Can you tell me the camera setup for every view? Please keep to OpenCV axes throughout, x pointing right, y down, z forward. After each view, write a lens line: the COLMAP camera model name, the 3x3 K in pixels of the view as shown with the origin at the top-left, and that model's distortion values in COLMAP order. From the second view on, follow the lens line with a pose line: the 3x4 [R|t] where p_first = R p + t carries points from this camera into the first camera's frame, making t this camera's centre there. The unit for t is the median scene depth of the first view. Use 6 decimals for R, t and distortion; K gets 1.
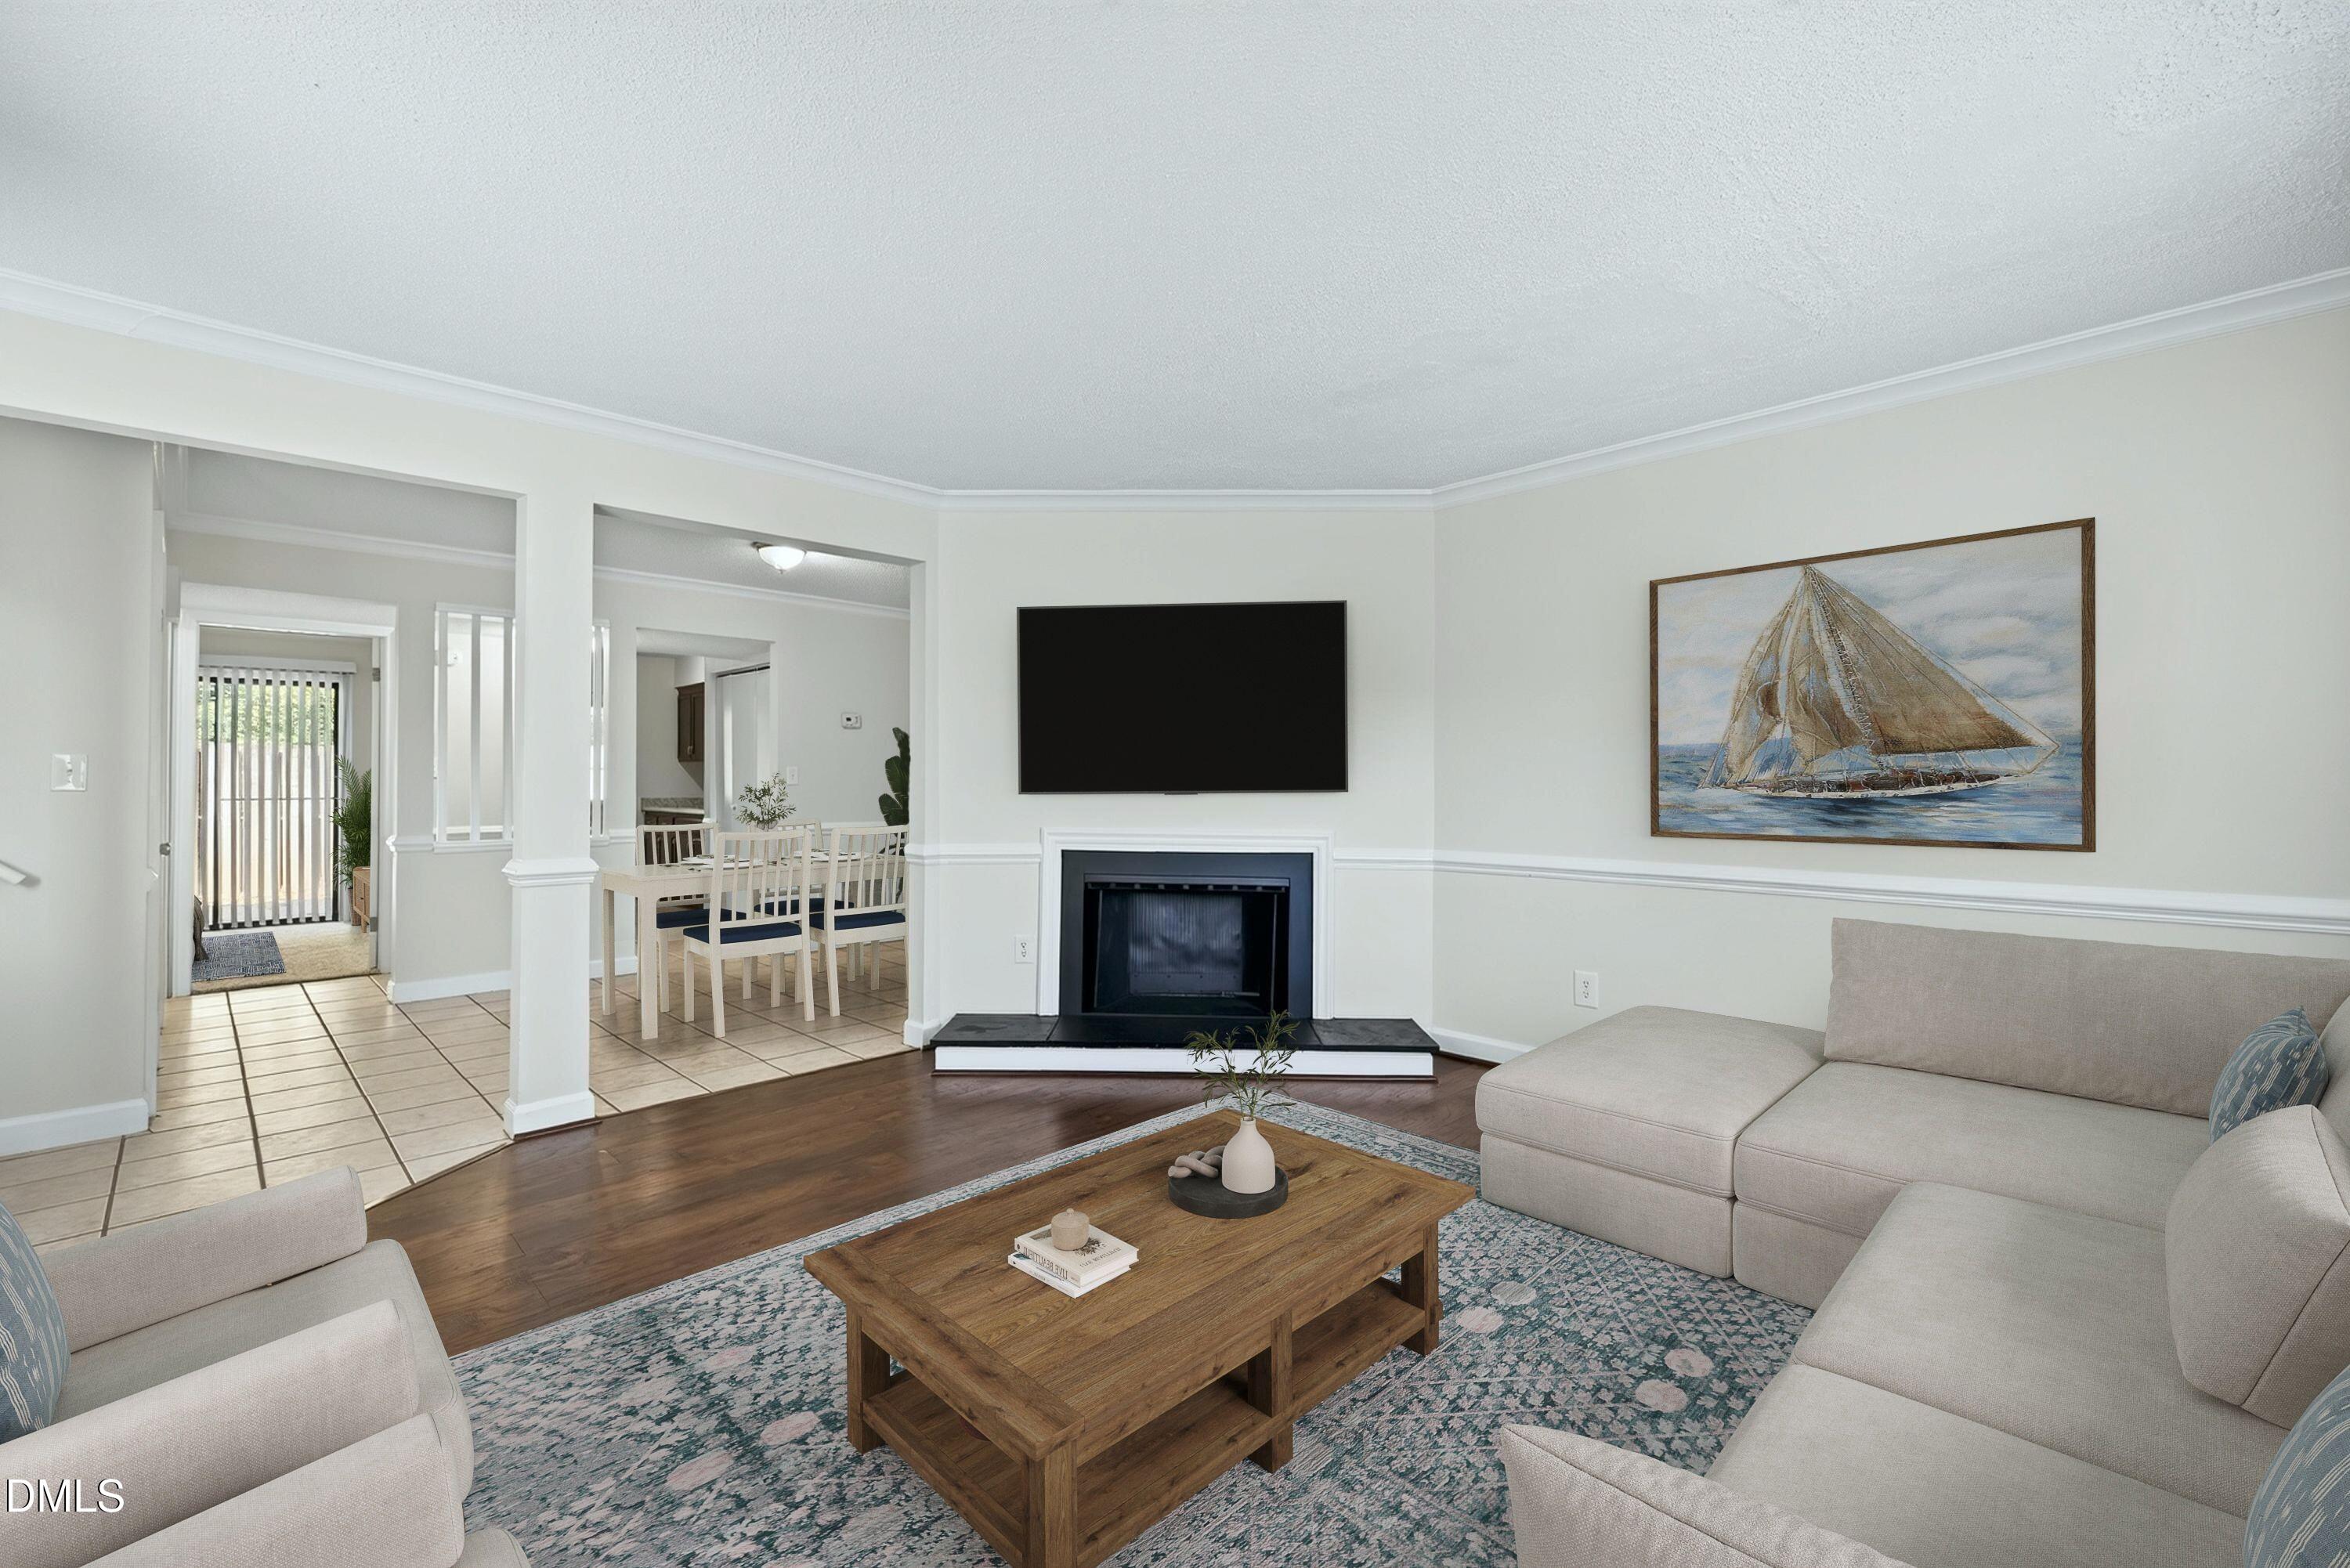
lens RADIAL K [[1057.1, 0, 1169.8], [0, 1057.1, 806.8], [0, 0, 1]] dist [0.016827, -0.000778]
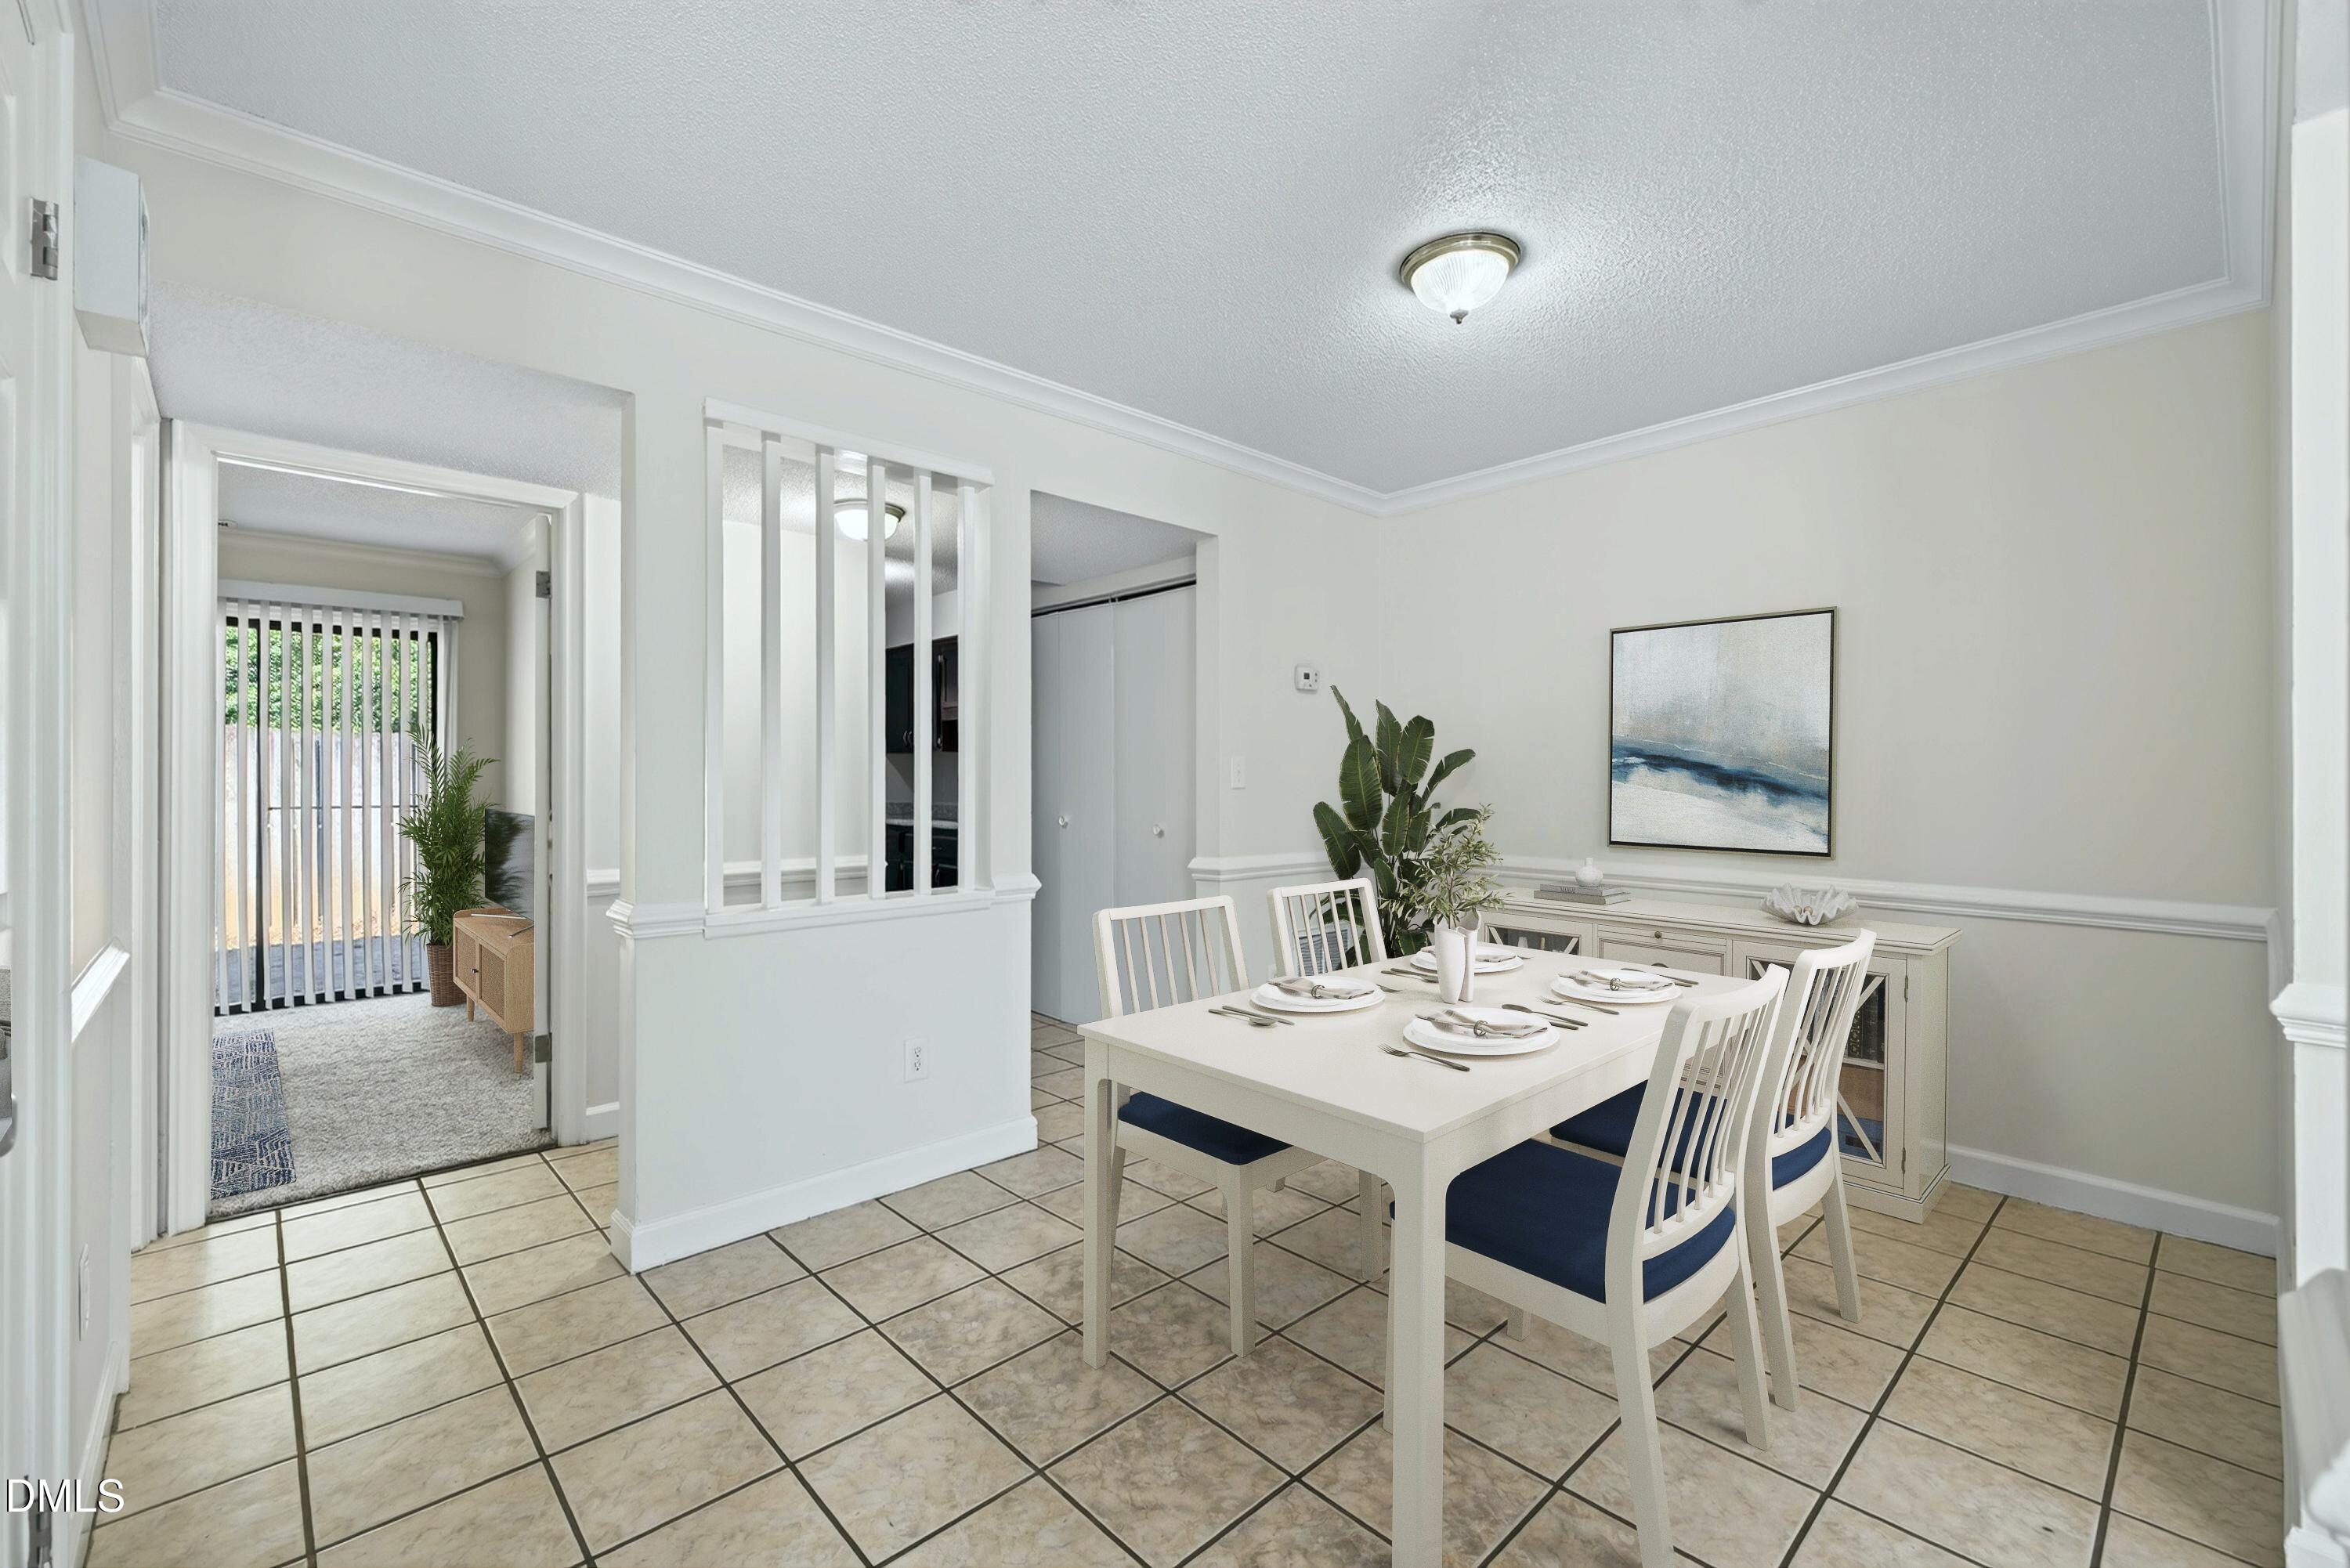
lens RADIAL K [[1057.1, 0, 1179.1], [0, 1057.1, 796.2], [0, 0, 1]] dist [0.016827, -0.000778]
pose [[0.999763, -0.003460, -0.021479, -0.326196], [0.003603, 0.999972, 0.006621, -0.017601], [0.021456, -0.006697, 0.999747, 0.371051]]
